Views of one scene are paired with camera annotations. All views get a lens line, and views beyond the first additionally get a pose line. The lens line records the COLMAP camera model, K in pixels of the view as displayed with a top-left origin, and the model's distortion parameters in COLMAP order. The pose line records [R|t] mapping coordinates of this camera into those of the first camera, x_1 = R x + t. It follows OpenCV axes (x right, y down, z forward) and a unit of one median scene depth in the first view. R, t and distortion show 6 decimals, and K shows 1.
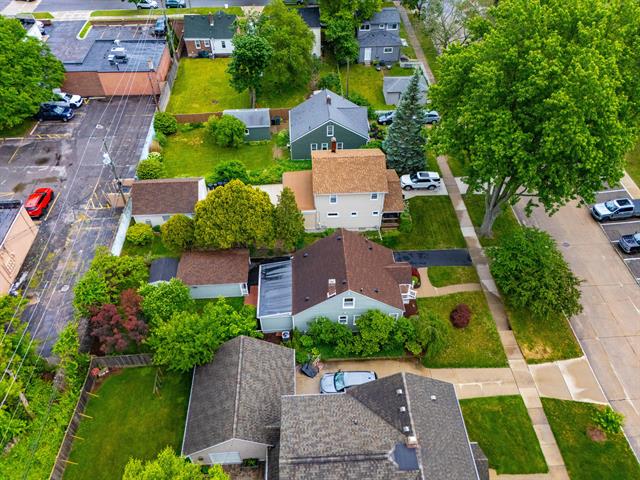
lens RADIAL K [[470.5, 0, 320.0], [0, 470.5, 240.0], [0, 0, 1]] dist [0.071111, -0.072199]
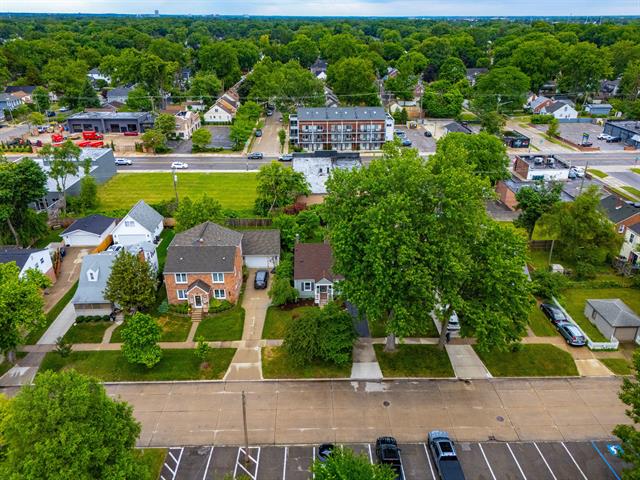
lens RADIAL K [[470.5, 0, 320.0], [0, 470.5, 240.0], [0, 0, 1]] dist [0.071111, -0.072199]
pose [[-0.033006, 0.424880, -0.904648, 1.143297], [-0.722904, 0.614884, 0.315163, -0.366343], [0.690160, 0.664376, 0.286852, 0.373616]]
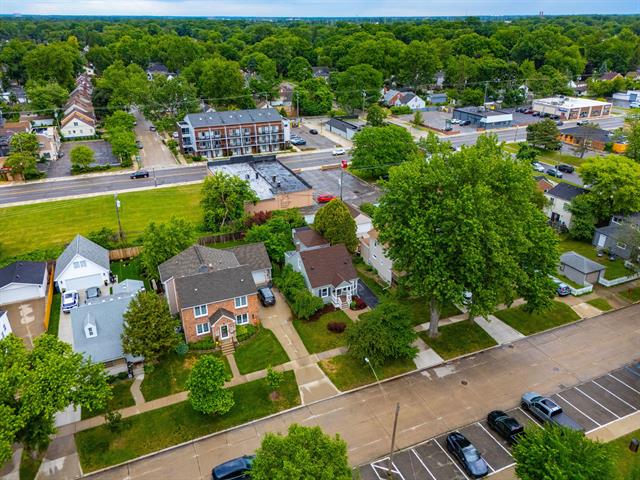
lens RADIAL K [[470.5, 0, 320.0], [0, 470.5, 240.0], [0, 0, 1]] dist [0.071111, -0.072199]
pose [[0.341284, 0.398717, -0.851205, 1.058847], [-0.677701, 0.731891, 0.071110, -0.070601], [0.651342, 0.552594, 0.519993, 0.085564]]
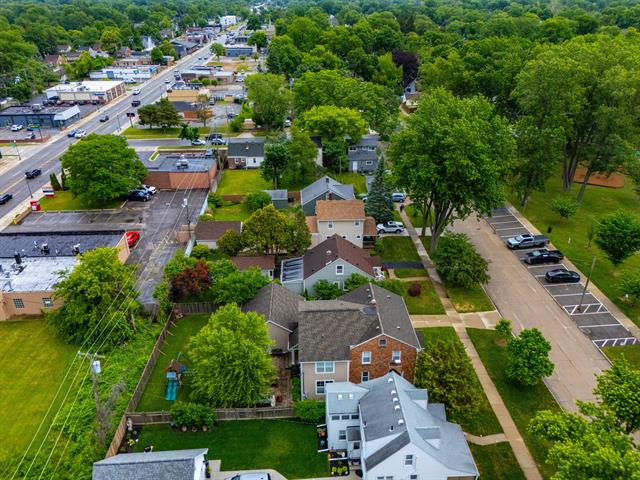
lens RADIAL K [[470.5, 0, 320.0], [0, 470.5, 240.0], [0, 0, 1]] dist [0.071111, -0.072199]
pose [[0.999990, 0.001138, -0.004370, 0.001456], [-0.002511, 0.944453, -0.328638, 0.394182], [0.003753, 0.328646, 0.944446, -0.367573]]
